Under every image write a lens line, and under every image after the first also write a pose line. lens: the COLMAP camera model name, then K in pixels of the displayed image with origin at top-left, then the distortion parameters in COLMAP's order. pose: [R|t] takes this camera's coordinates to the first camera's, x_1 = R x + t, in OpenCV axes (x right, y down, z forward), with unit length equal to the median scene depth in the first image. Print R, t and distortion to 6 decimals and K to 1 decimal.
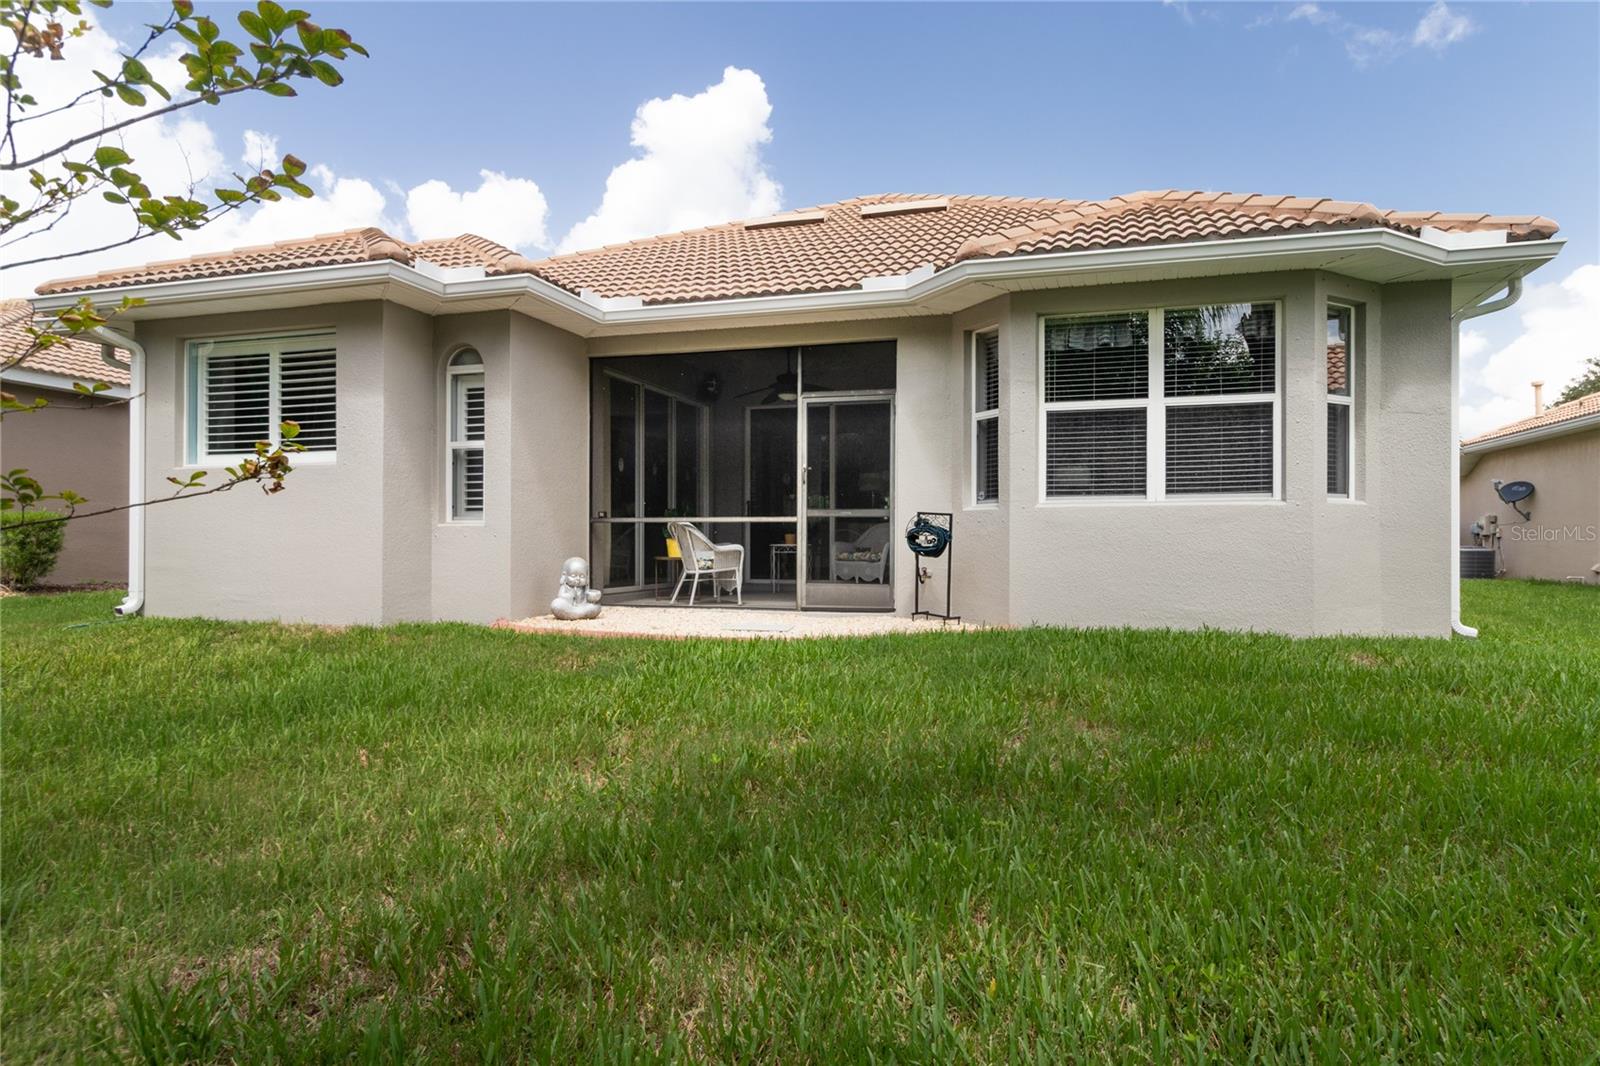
lens RADIAL K [[919.1, 0, 800.0], [0, 919.1, 533.0], [0, 0, 1]] dist [-0.000209, -0.000130]
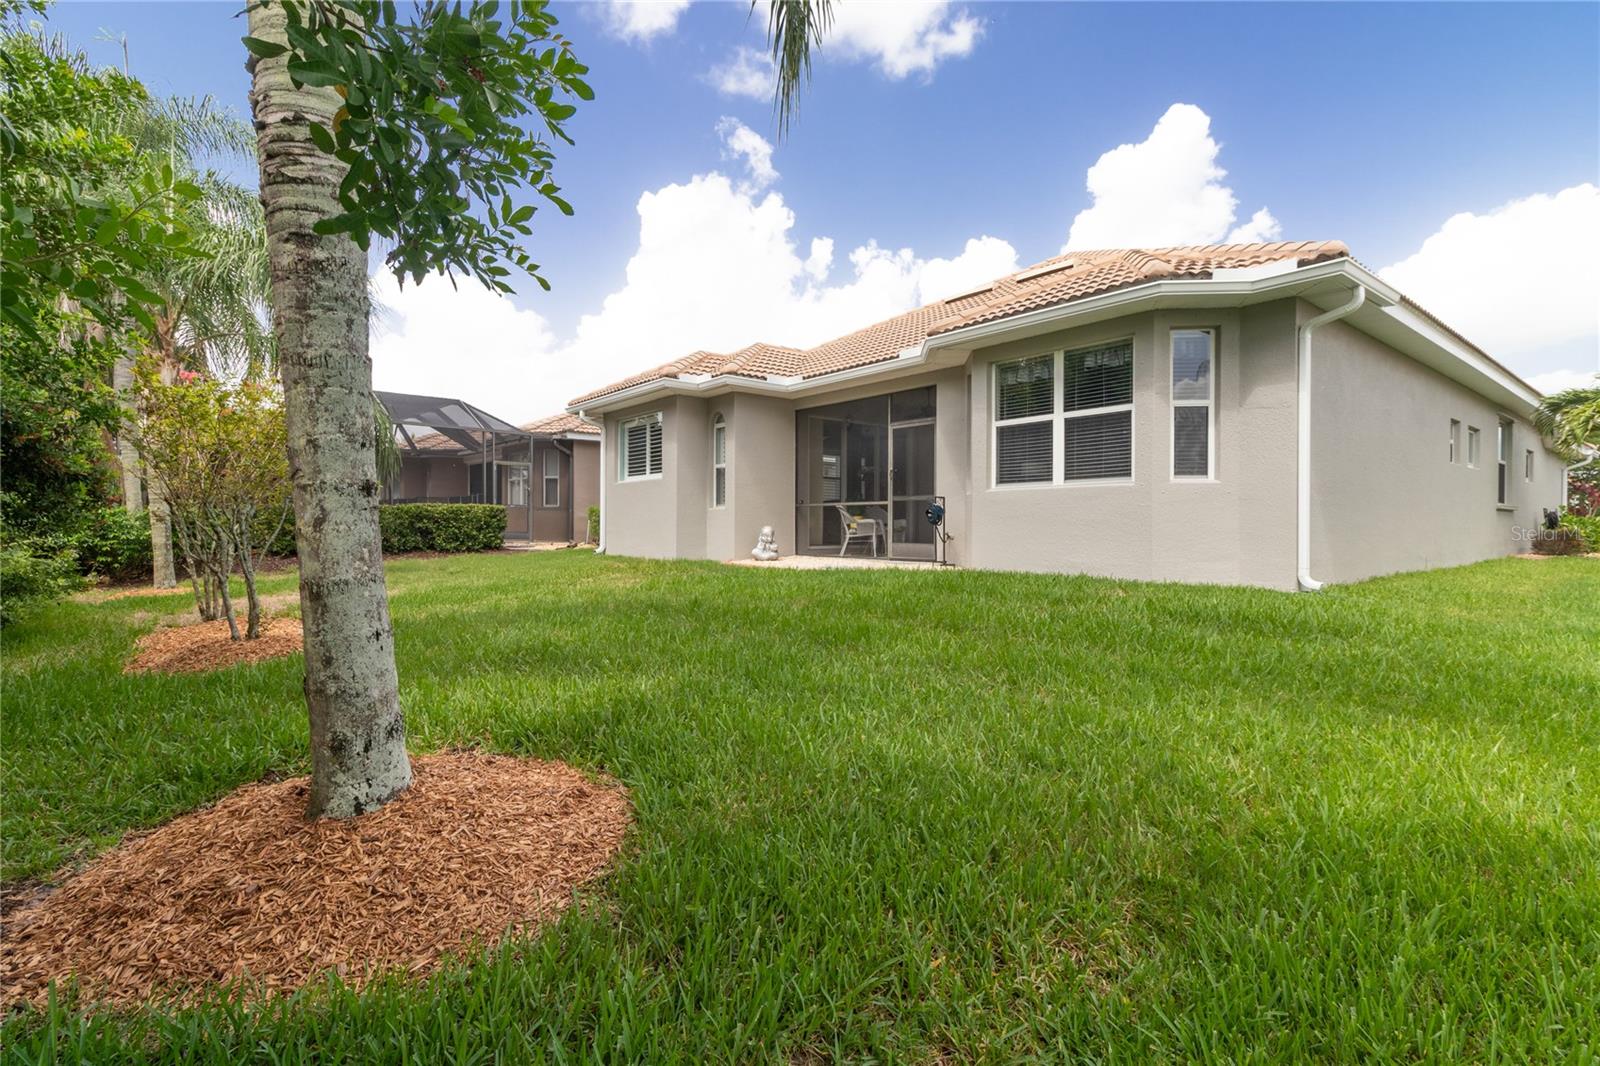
lens RADIAL K [[762.6, 0, 806.3], [0, 762.6, 499.5], [0, 0, 1]] dist [-0.000536, -0.000912]
pose [[0.824294, -0.019721, -0.565818, 0.666740], [0.006132, 0.999645, -0.025909, 0.014204], [0.566128, 0.017887, 0.824123, -0.178438]]
